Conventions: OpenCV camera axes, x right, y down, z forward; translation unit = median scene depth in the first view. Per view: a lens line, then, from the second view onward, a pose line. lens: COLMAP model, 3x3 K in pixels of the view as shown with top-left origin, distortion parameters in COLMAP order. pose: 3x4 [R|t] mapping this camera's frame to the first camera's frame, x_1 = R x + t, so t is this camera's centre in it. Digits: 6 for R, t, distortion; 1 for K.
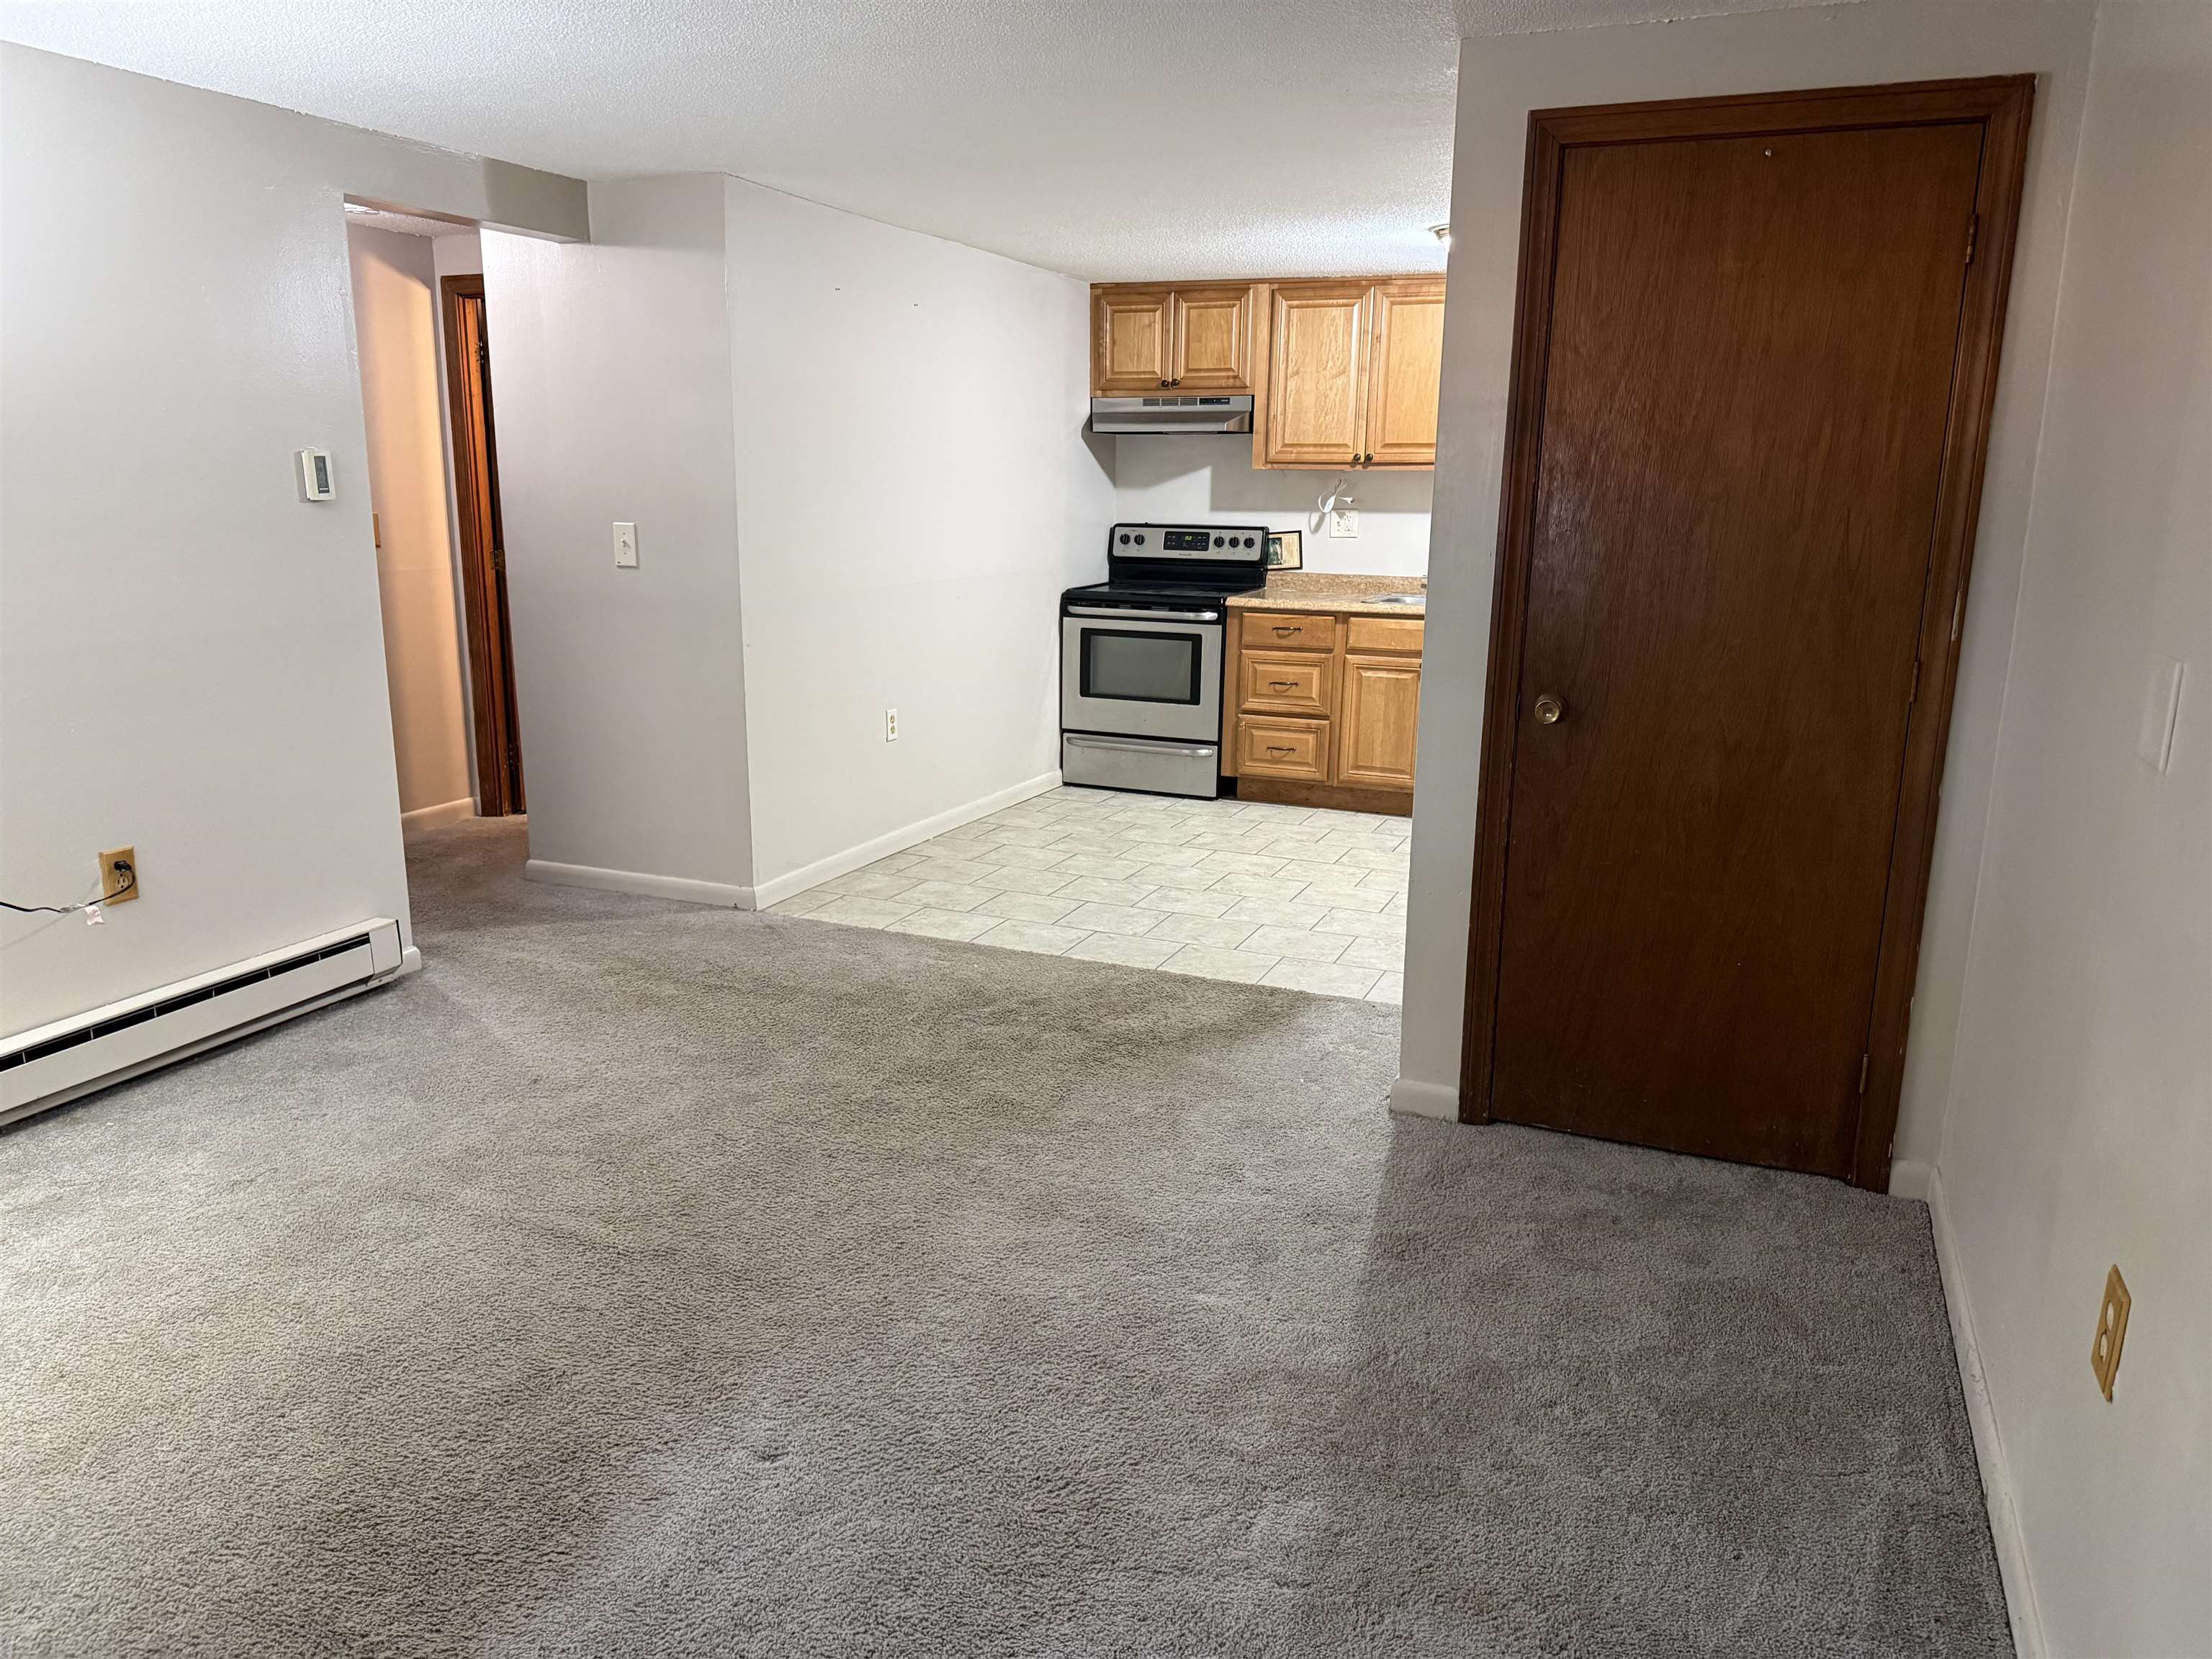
lens RADIAL K [[1568.8, 0, 1106.0], [0, 1568.8, 829.5], [0, 0, 1]] dist [0.132306, -0.001021]
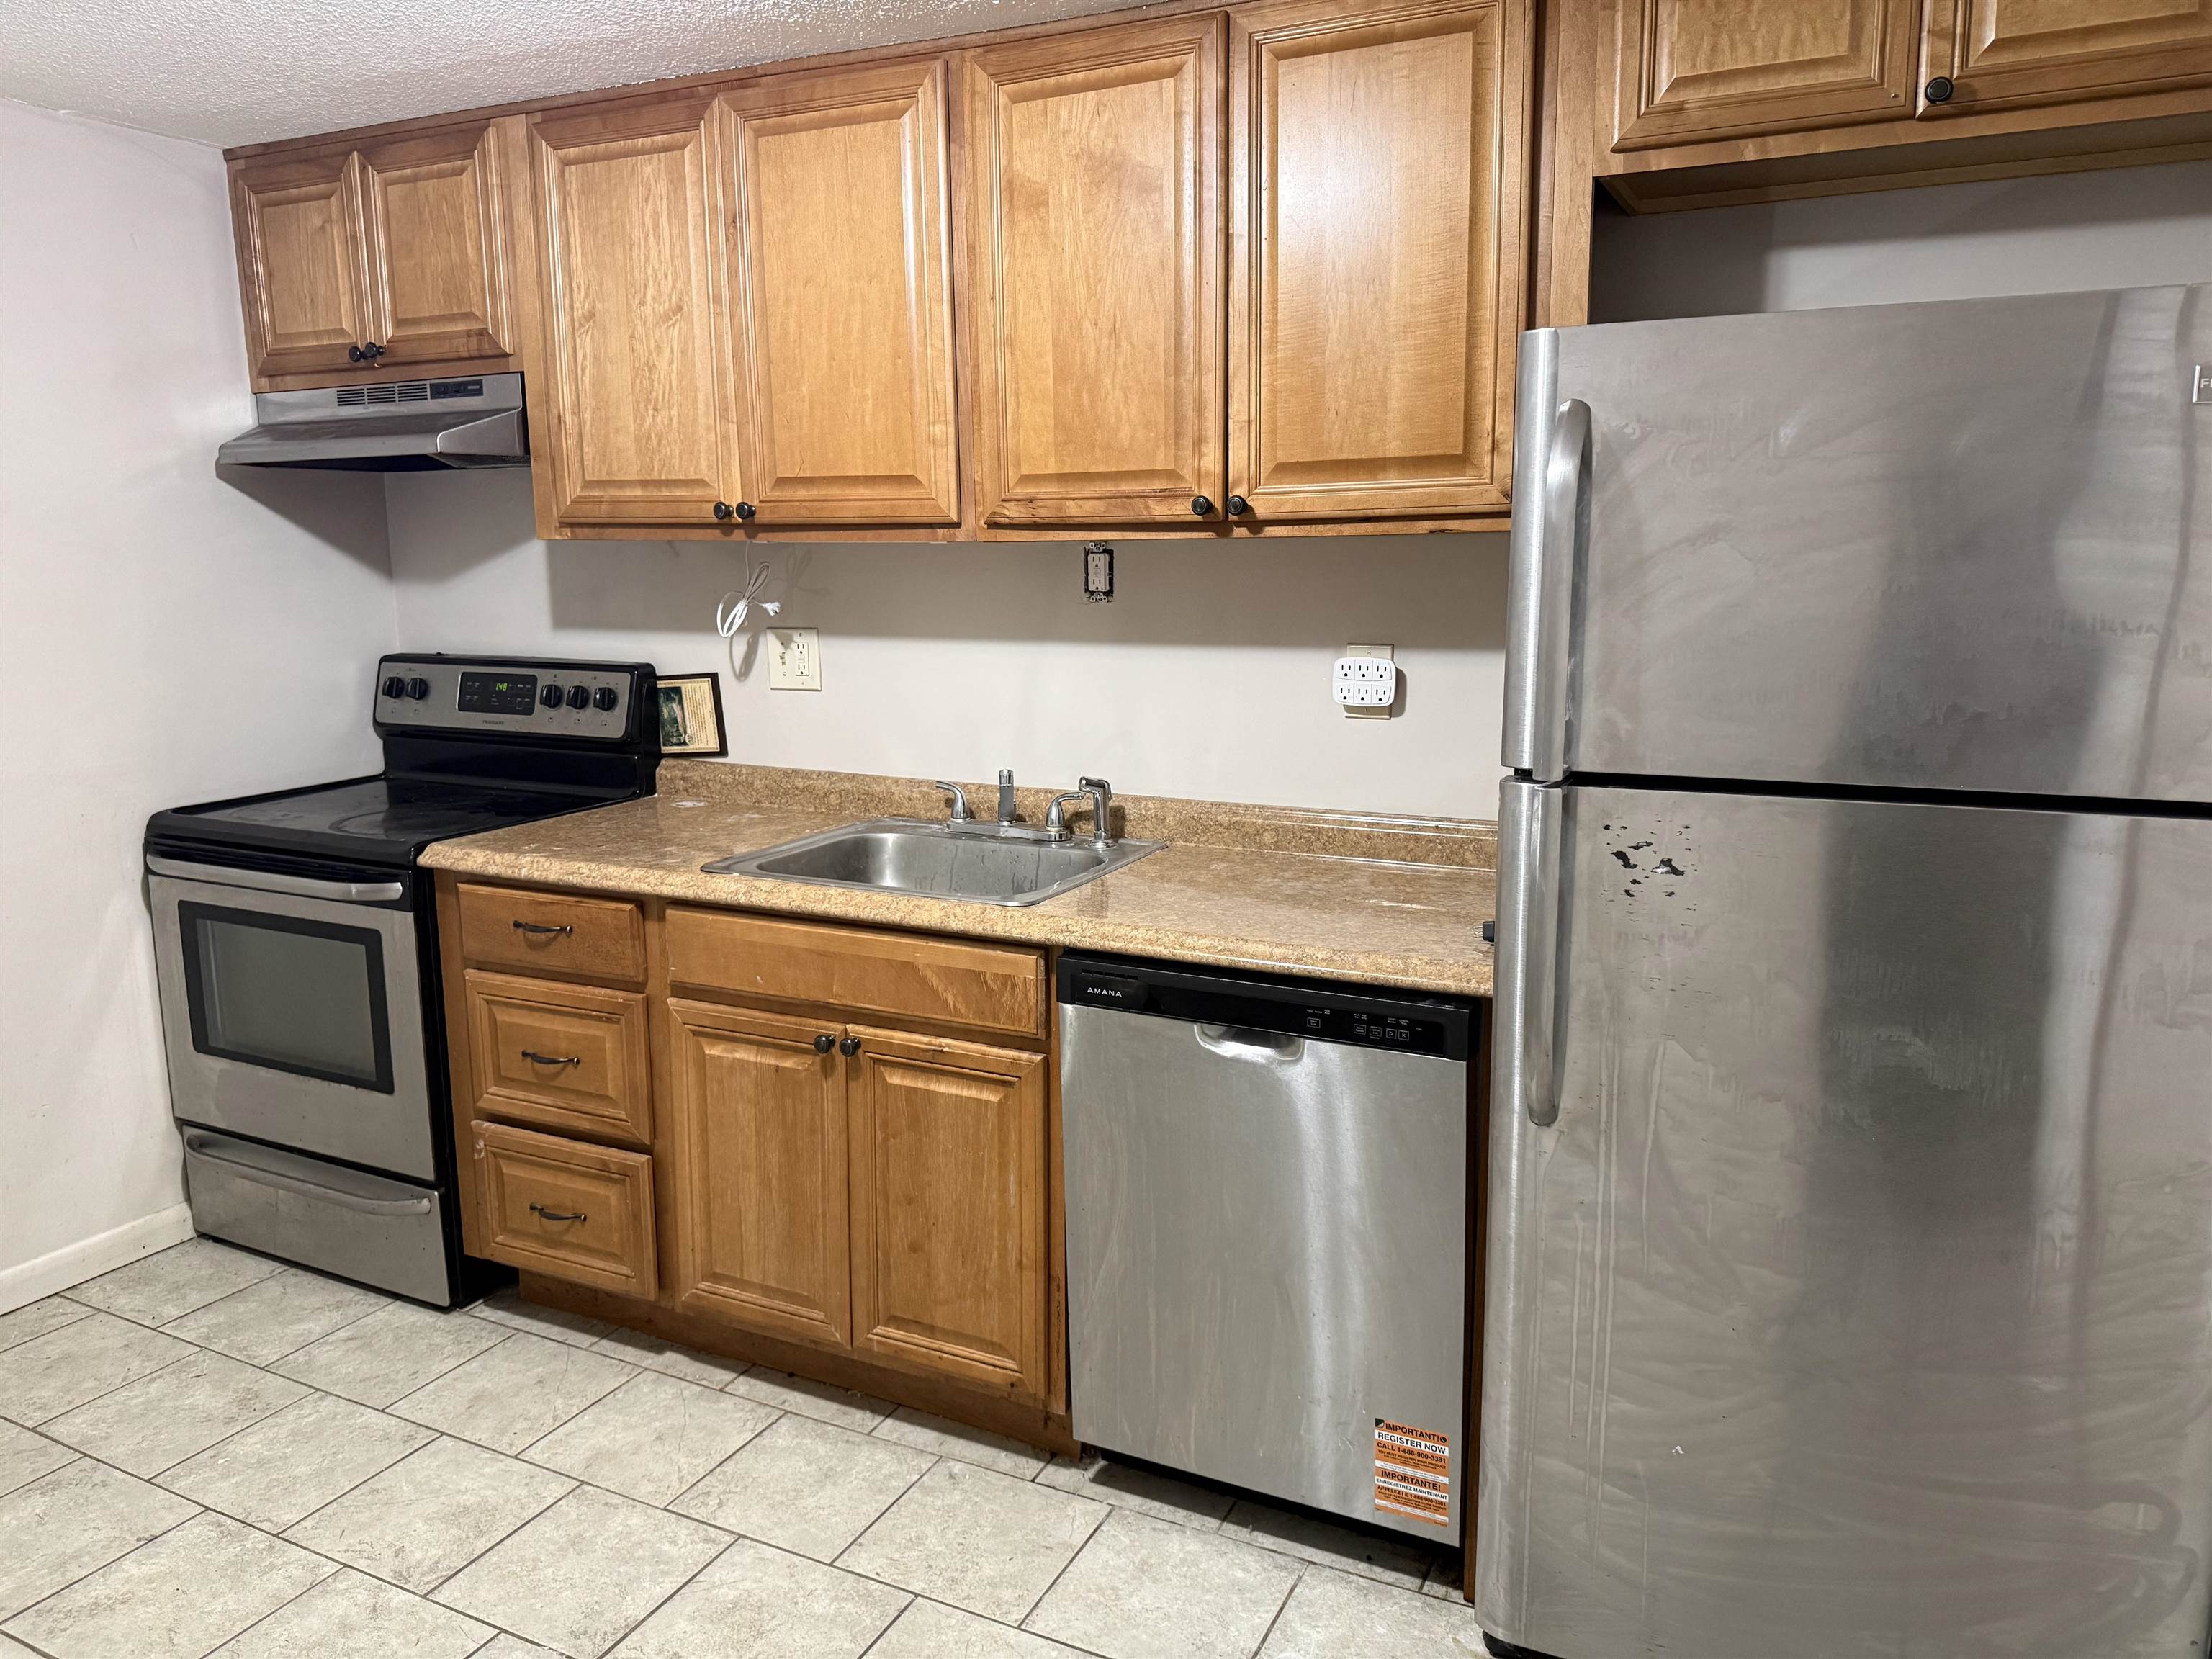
lens RADIAL K [[1546.5, 0, 1145.0], [0, 1546.5, 810.7], [0, 0, 1]] dist [0.110384, -0.189514]
pose [[0.998386, -0.008284, -0.056186, 0.286943], [0.005297, 0.998575, -0.053108, -0.132988], [0.056545, 0.052724, 0.997007, 0.597554]]
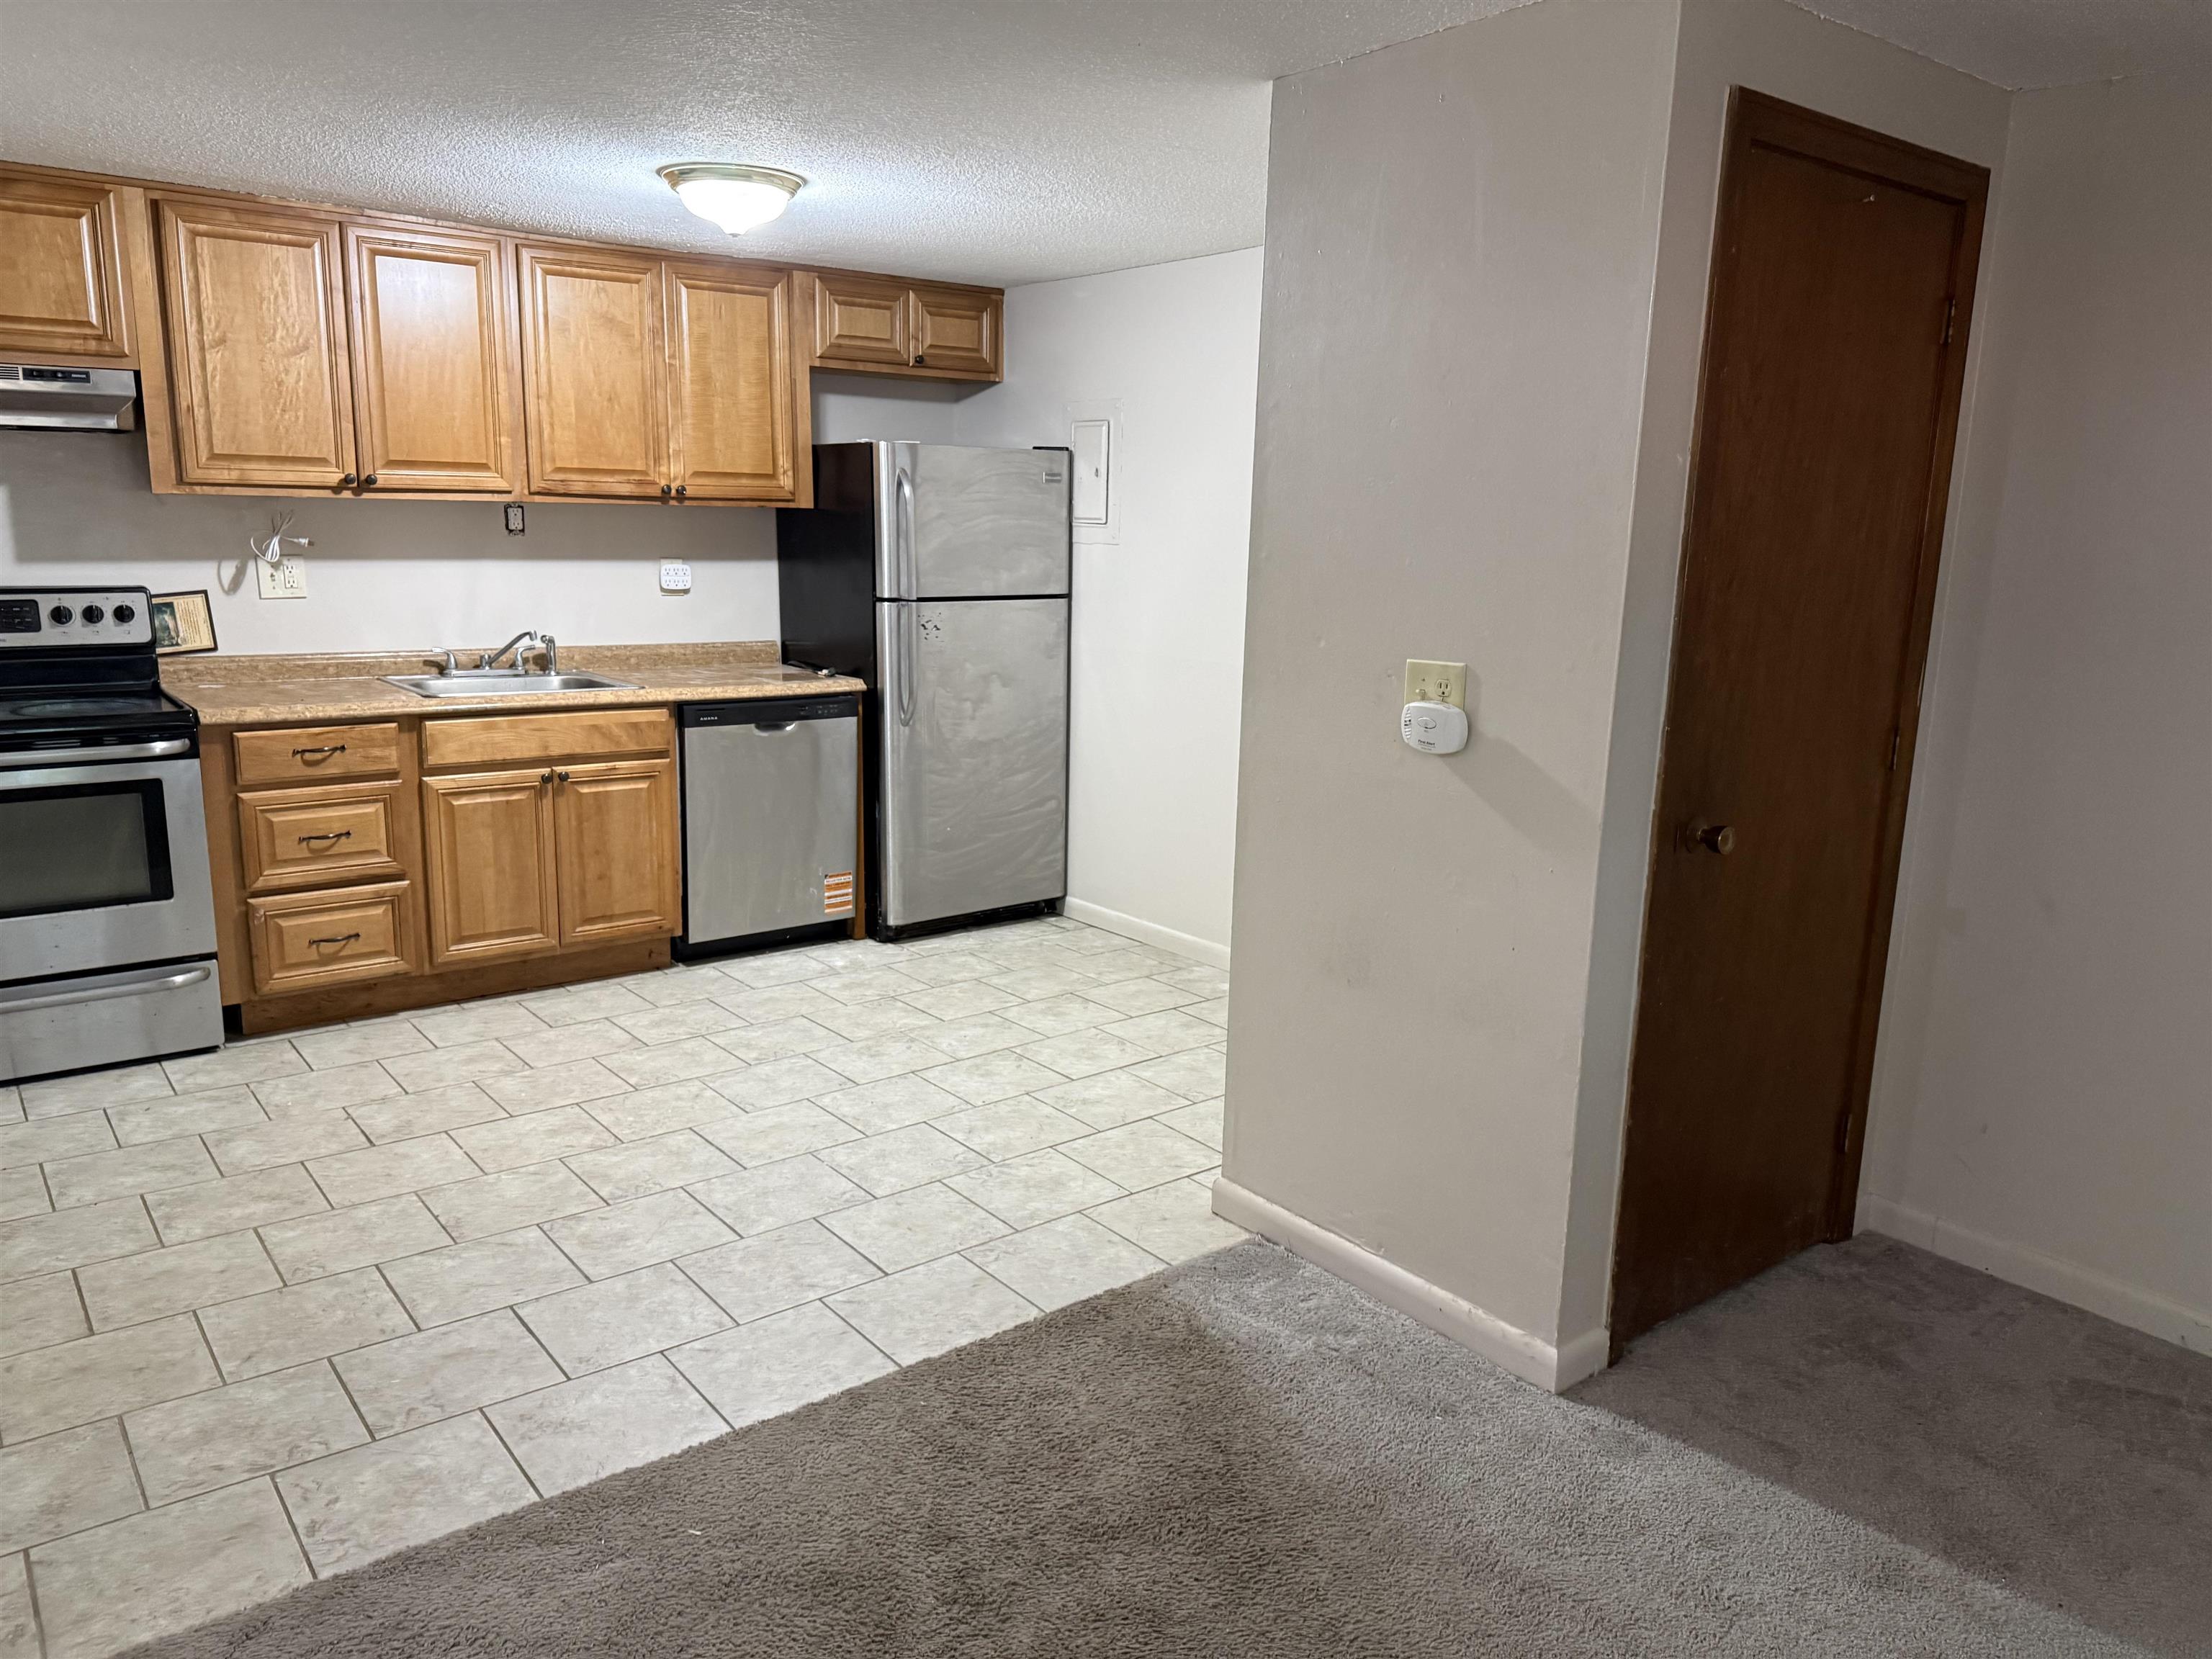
lens RADIAL K [[1565.9, 0, 1106.0], [0, 1565.9, 829.5], [0, 0, 1]] dist [0.047153, -0.052515]
pose [[0.485387, -0.178663, 0.855850, -0.269789], [0.177540, 0.978645, 0.103608, -0.104575], [-0.856084, 0.101658, 0.506741, 0.413959]]
